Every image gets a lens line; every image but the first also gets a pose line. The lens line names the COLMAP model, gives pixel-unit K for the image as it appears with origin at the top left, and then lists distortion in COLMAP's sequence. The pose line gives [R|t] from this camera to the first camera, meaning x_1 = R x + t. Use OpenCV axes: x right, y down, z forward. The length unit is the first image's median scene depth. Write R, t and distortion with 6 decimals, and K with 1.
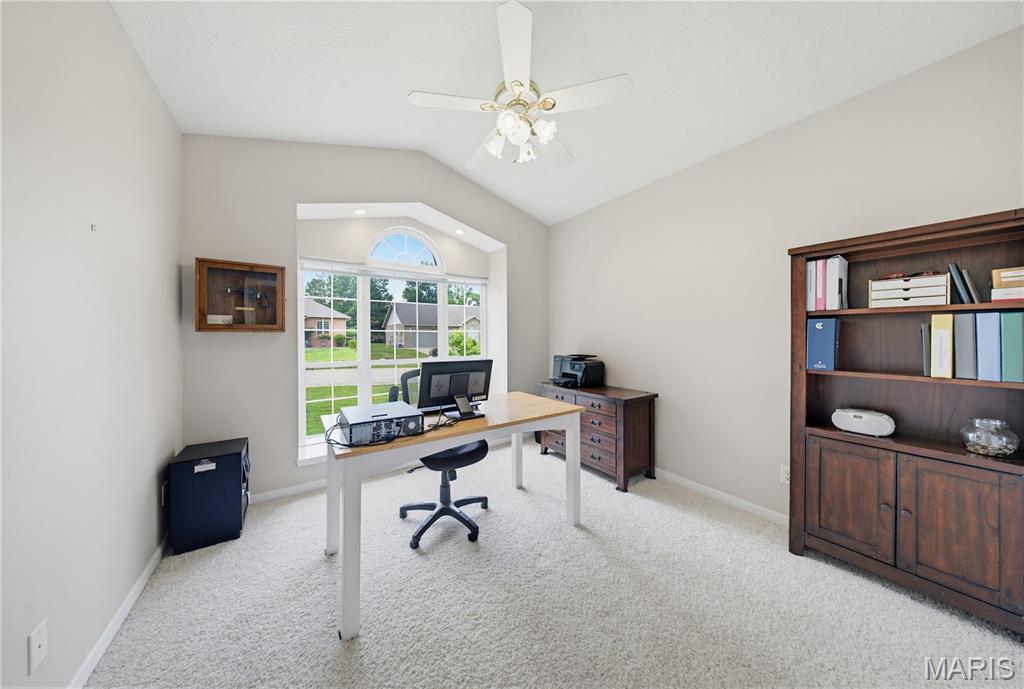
lens RADIAL K [[299.2, 0, 508.9], [0, 299.2, 339.9], [0, 0, 1]] dist [0.000881, -0.000029]
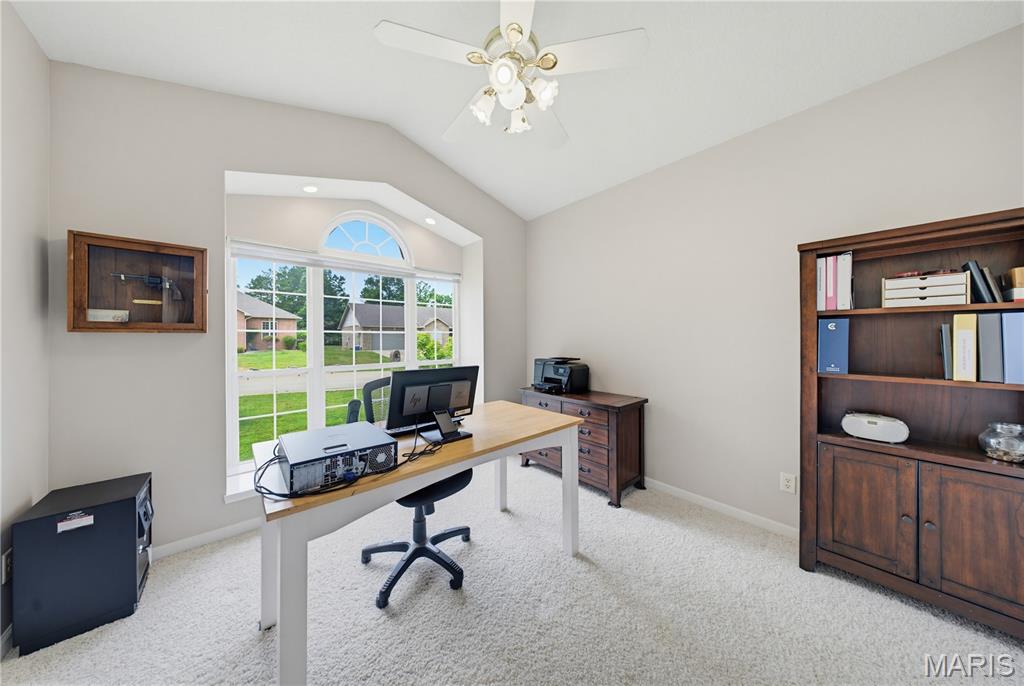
lens RADIAL K [[298.3, 0, 507.1], [0, 298.3, 340.0], [0, 0, 1]] dist [-0.001531, -0.000124]
pose [[0.993359, -0.001992, 0.115036, -0.078171], [0.002627, 0.999982, -0.005366, -0.001913], [-0.115023, 0.005632, 0.993347, 0.179662]]
